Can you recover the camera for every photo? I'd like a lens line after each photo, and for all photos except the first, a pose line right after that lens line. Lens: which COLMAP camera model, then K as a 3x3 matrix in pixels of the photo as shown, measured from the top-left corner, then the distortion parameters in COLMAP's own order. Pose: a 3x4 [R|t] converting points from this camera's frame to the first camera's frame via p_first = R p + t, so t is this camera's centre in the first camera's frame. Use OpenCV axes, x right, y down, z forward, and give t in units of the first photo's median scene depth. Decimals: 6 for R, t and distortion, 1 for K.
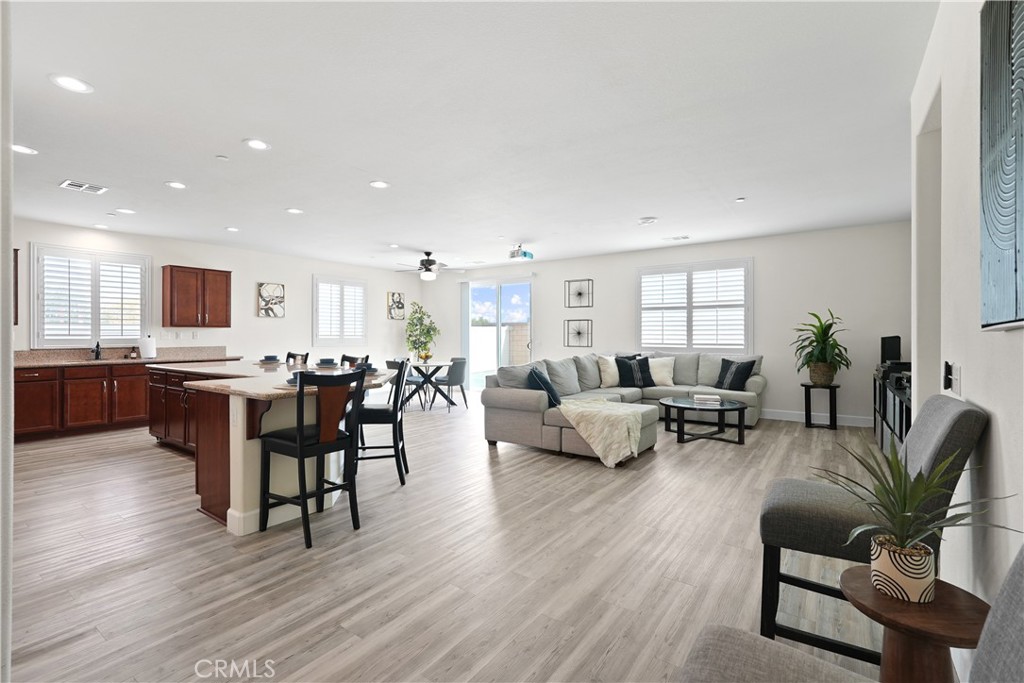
lens RADIAL K [[456.2, 0, 513.9], [0, 456.2, 334.8], [0, 0, 1]] dist [-0.002719, -0.000108]
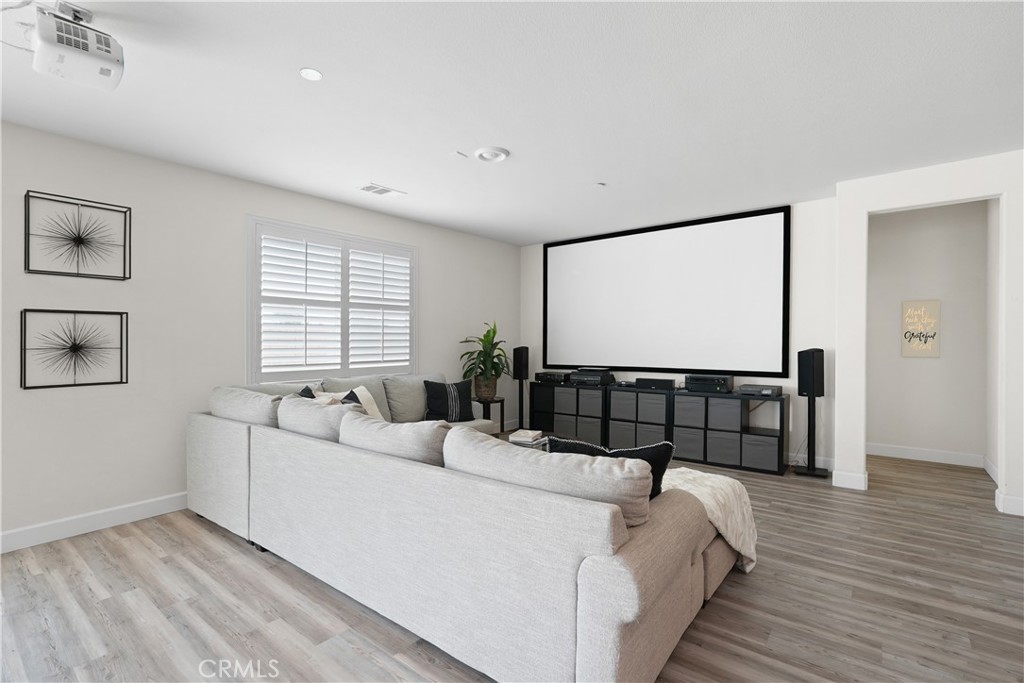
lens RADIAL K [[464.4, 0, 519.5], [0, 464.4, 335.3], [0, 0, 1]] dist [-0.014918, 0.008306]
pose [[0.041793, 0.011531, 0.999060, -0.248762], [0.005463, 0.999916, -0.011769, -0.009403], [-0.999111, 0.005950, 0.041726, 0.764930]]
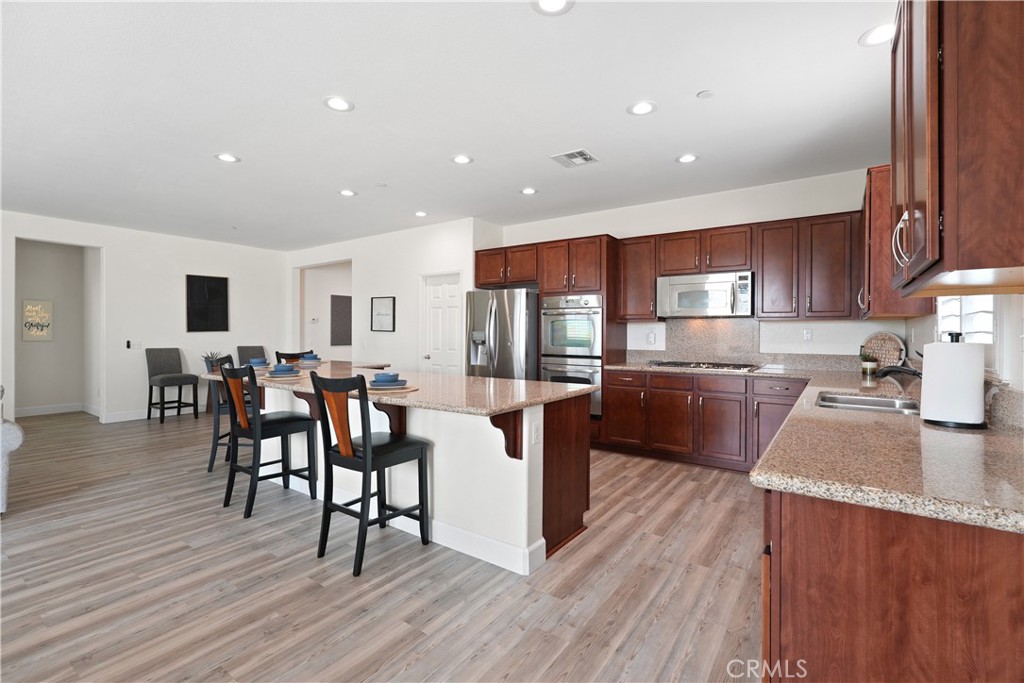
lens RADIAL K [[464.4, 0, 519.5], [0, 464.4, 335.3], [0, 0, 1]] dist [-0.014918, 0.008306]
pose [[-0.999962, -0.003308, -0.008070, -0.525818], [-0.003374, 0.999961, 0.008128, -0.004206], [0.008043, 0.008155, -0.999934, 1.170753]]
